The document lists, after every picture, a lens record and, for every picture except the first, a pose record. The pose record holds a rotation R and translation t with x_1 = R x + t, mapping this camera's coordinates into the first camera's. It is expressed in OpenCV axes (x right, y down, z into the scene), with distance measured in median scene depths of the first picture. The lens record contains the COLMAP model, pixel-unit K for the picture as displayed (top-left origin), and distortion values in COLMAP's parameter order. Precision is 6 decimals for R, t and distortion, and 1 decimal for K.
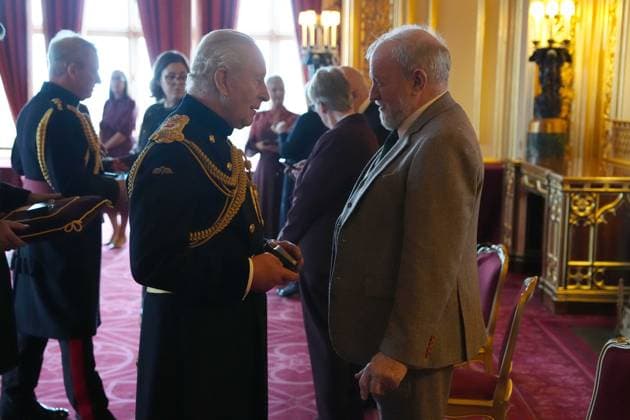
lens RADIAL K [[911.8, 0, 304.3], [0, 911.8, 210.7], [0, 0, 1]] dist [0.172315, -0.008996]
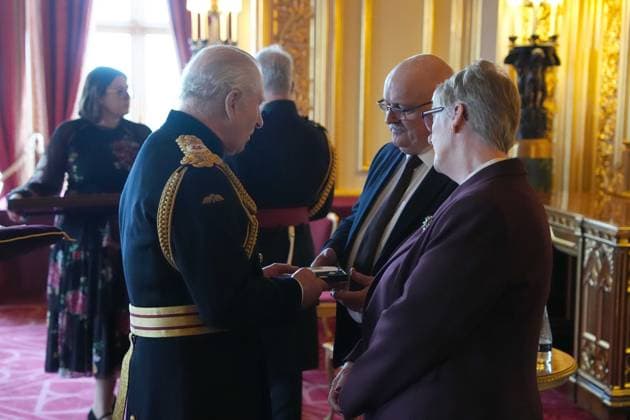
lens RADIAL K [[911.8, 0, 304.3], [0, 911.8, 210.7], [0, 0, 1]] dist [0.172315, -0.008996]
pose [[0.978727, -0.024944, 0.203647, -0.074693], [0.026594, 0.999632, -0.005371, -0.042030], [-0.203438, 0.010672, 0.979030, 0.298344]]
